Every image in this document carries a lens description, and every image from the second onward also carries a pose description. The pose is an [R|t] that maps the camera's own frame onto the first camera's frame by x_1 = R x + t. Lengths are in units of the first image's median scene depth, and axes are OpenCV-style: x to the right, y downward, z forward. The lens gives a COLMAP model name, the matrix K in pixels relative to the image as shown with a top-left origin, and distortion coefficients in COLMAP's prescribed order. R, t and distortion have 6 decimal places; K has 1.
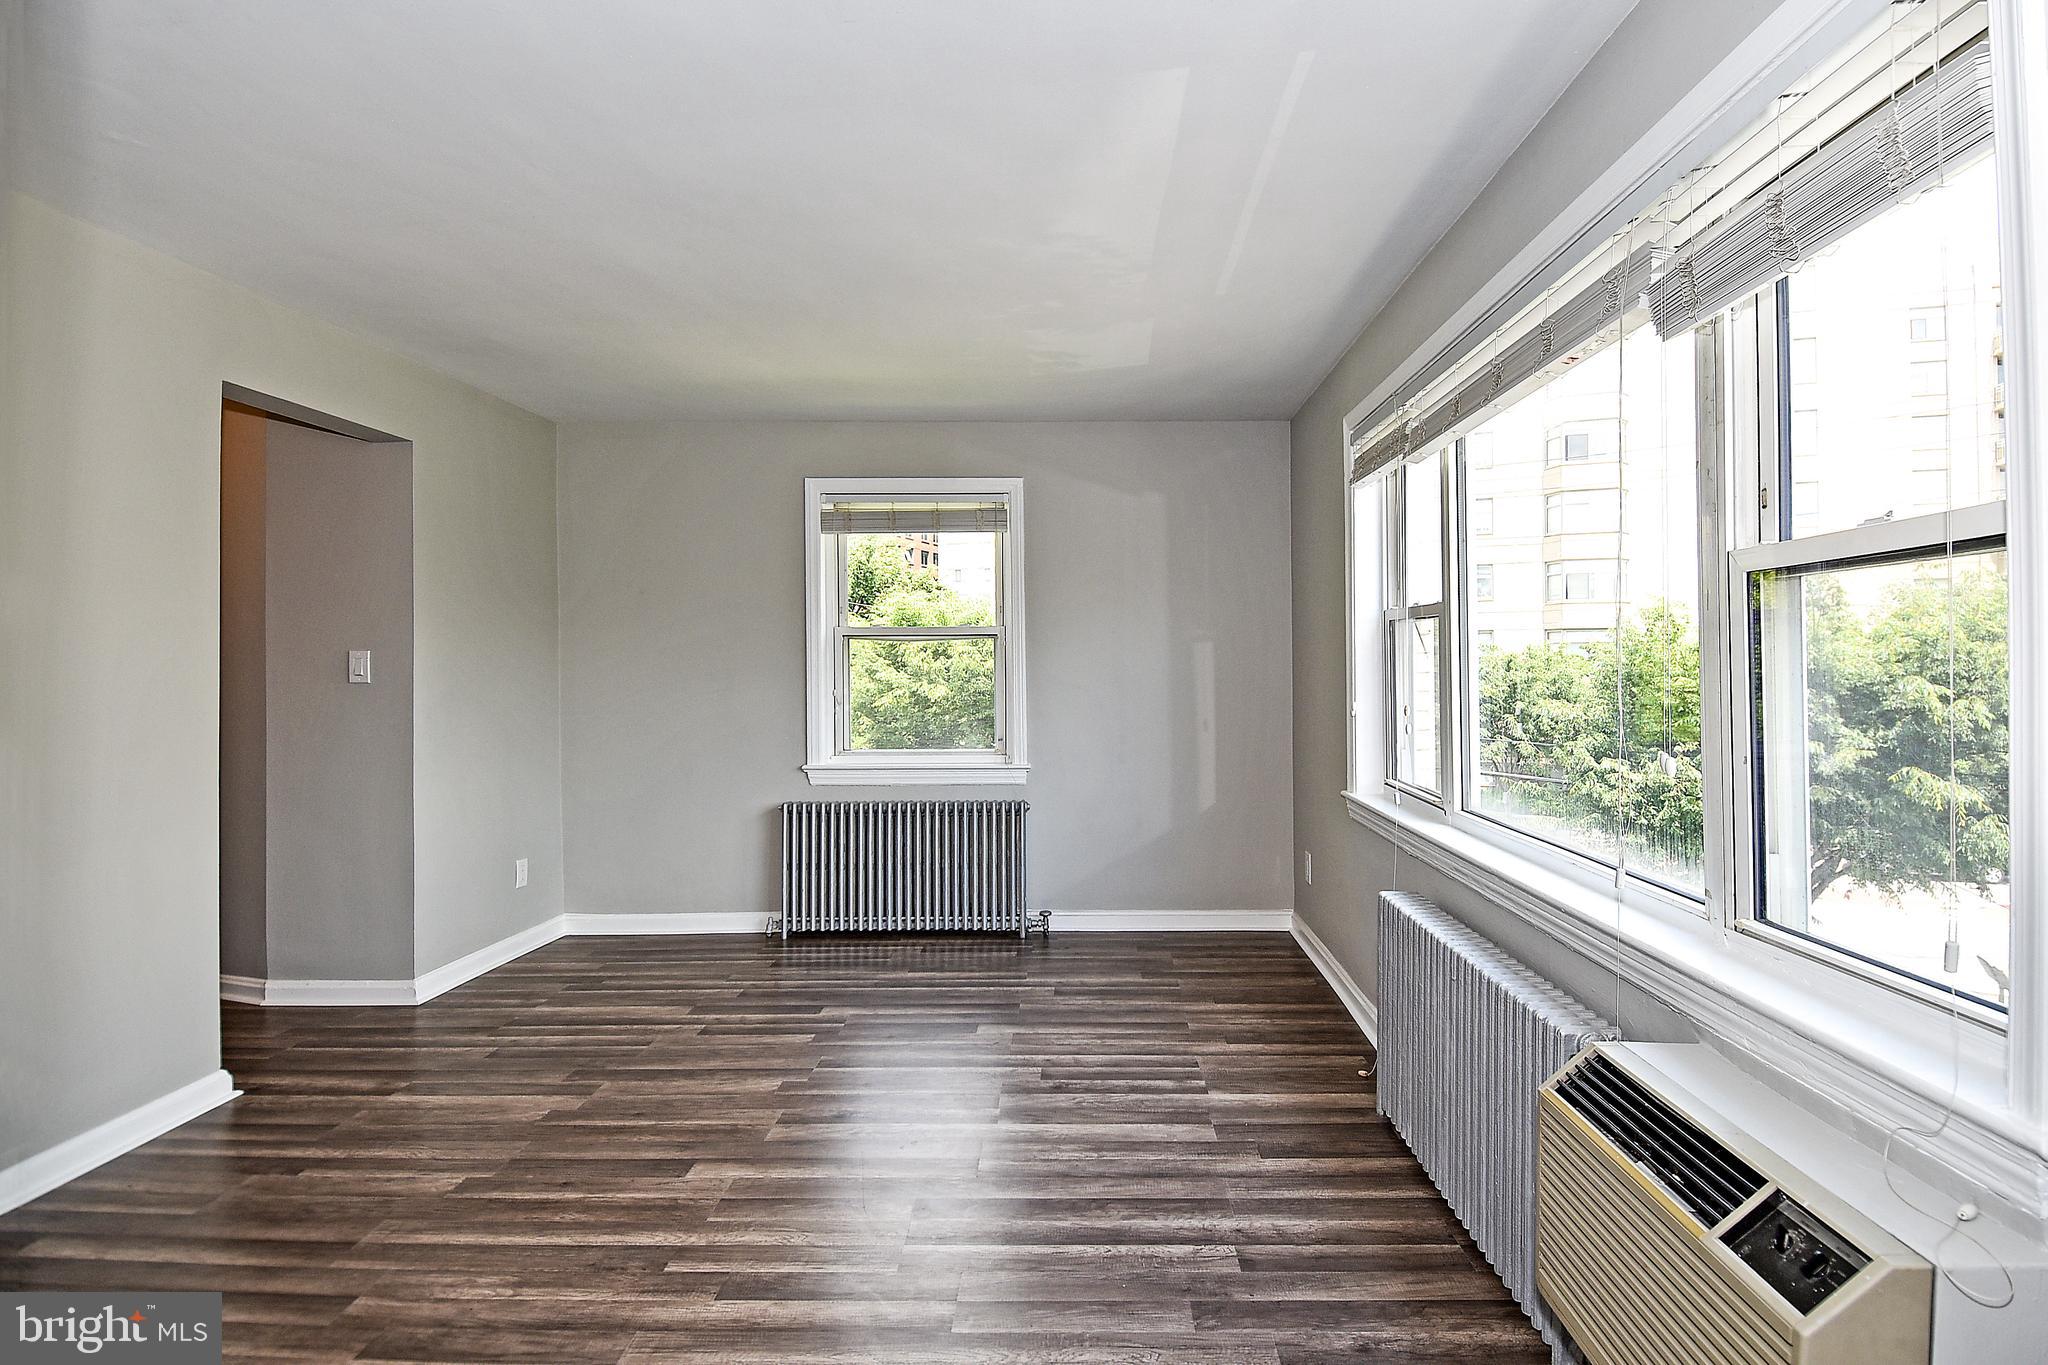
lens RADIAL K [[1070.2, 0, 1056.3], [0, 1070.2, 663.1], [0, 0, 1]] dist [0.060593, -0.062022]
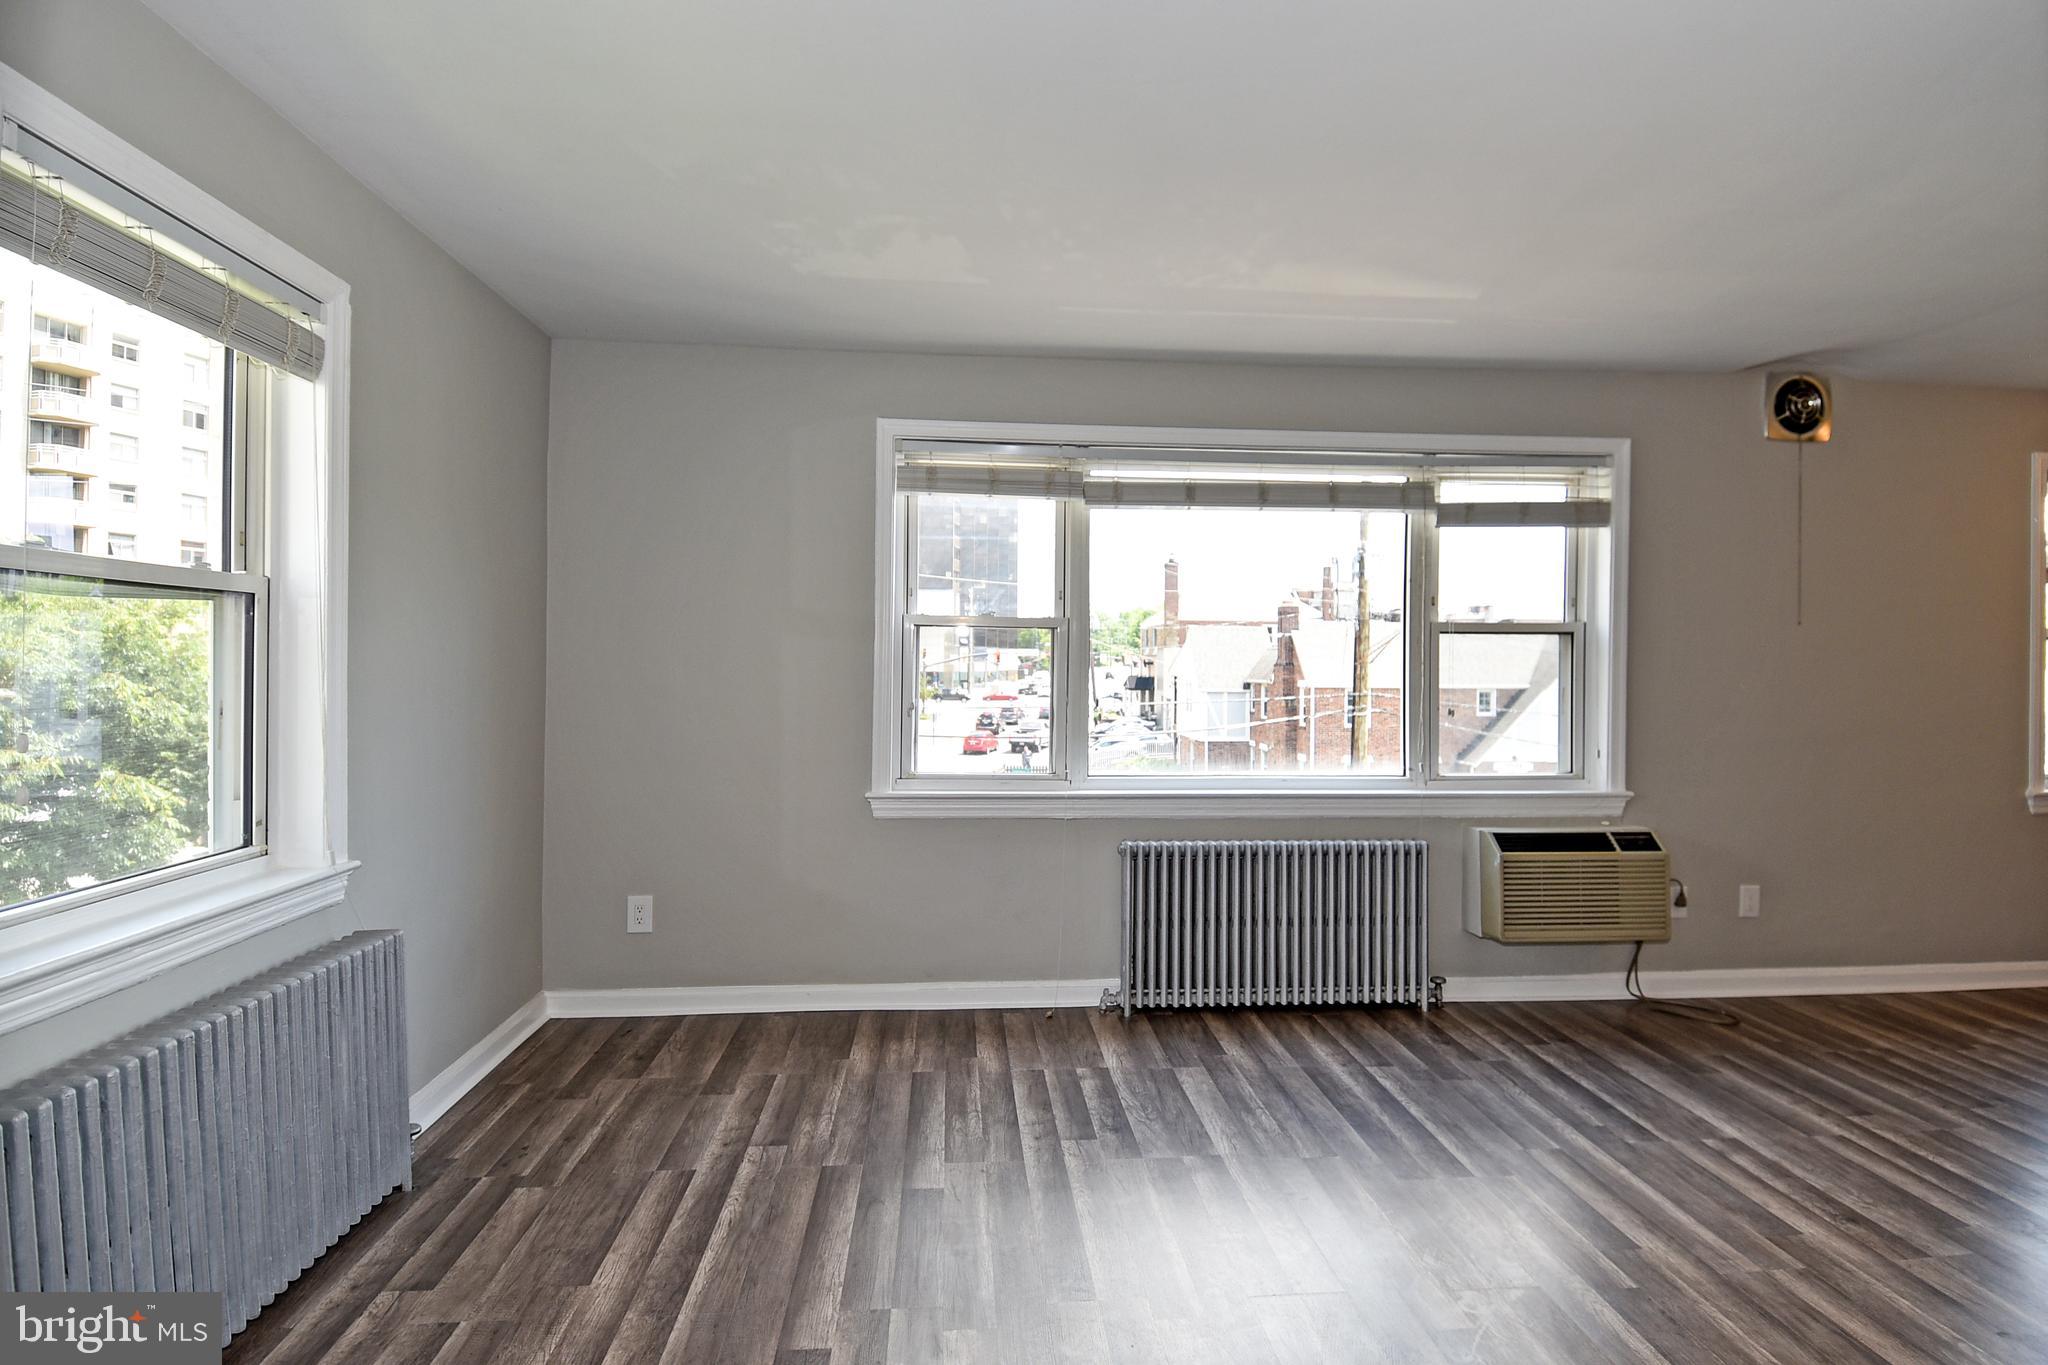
lens RADIAL K [[1064.6, 0, 1055.6], [0, 1064.6, 660.8], [0, 0, 1]] dist [0.059057, -0.060617]
pose [[-0.118102, 0.008069, 0.992969, -0.935887], [-0.009341, 0.999914, -0.009236, 0.005910], [-0.992958, -0.010366, -0.118017, 1.210479]]
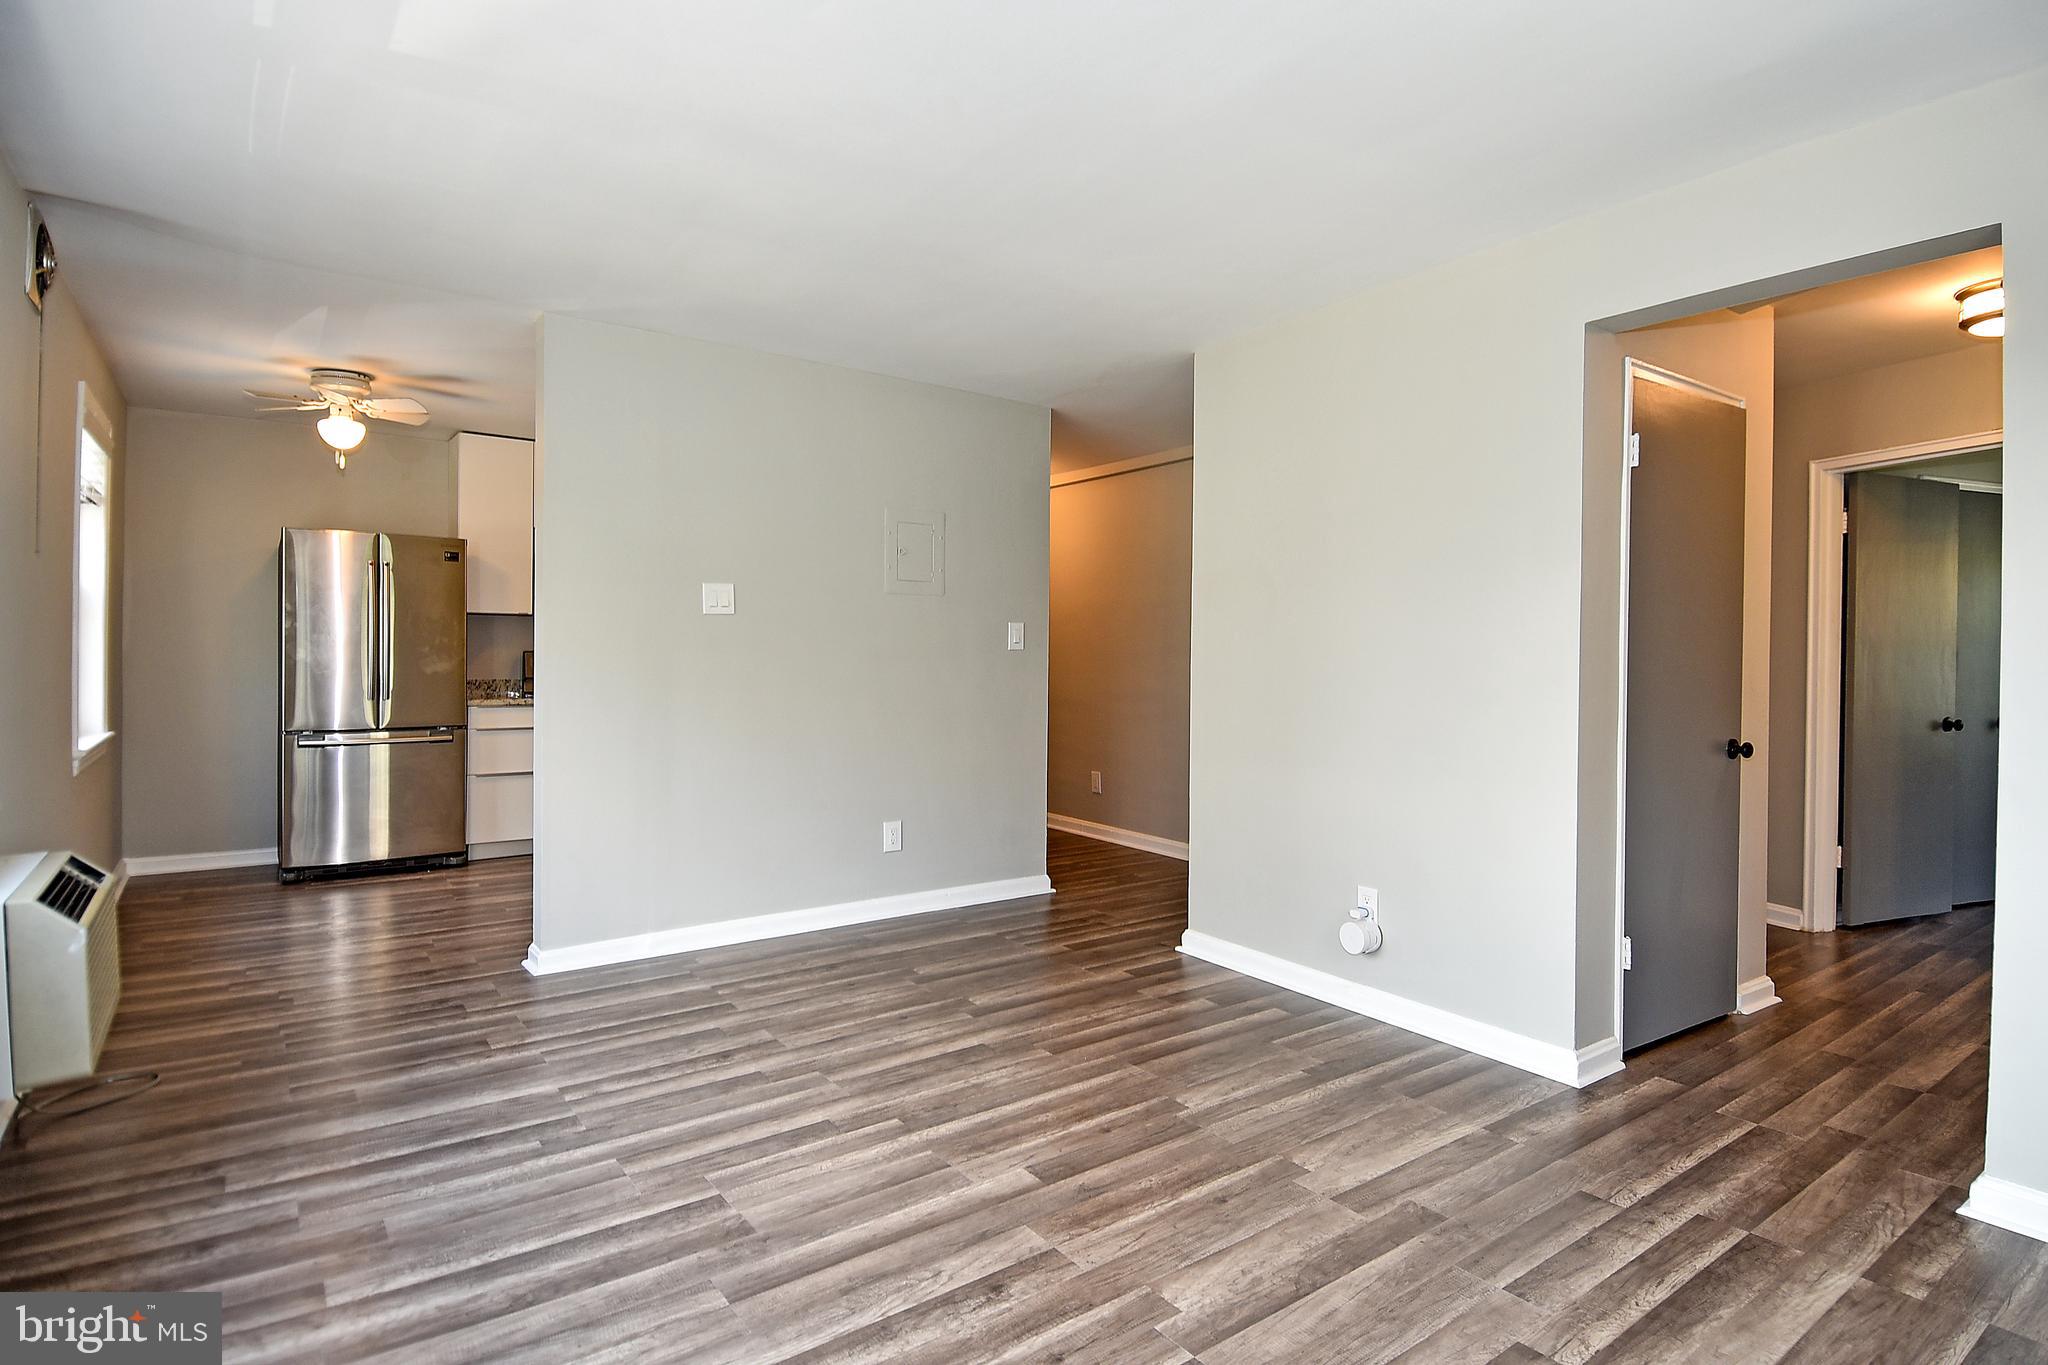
lens RADIAL K [[1070.2, 0, 1056.3], [0, 1070.2, 663.1], [0, 0, 1]] dist [0.060593, -0.062022]
pose [[-0.785333, 0.005408, -0.619050, 0.178960], [-0.003480, 0.999907, 0.013149, 0.025172], [0.619064, 0.012481, -0.785241, 1.511507]]
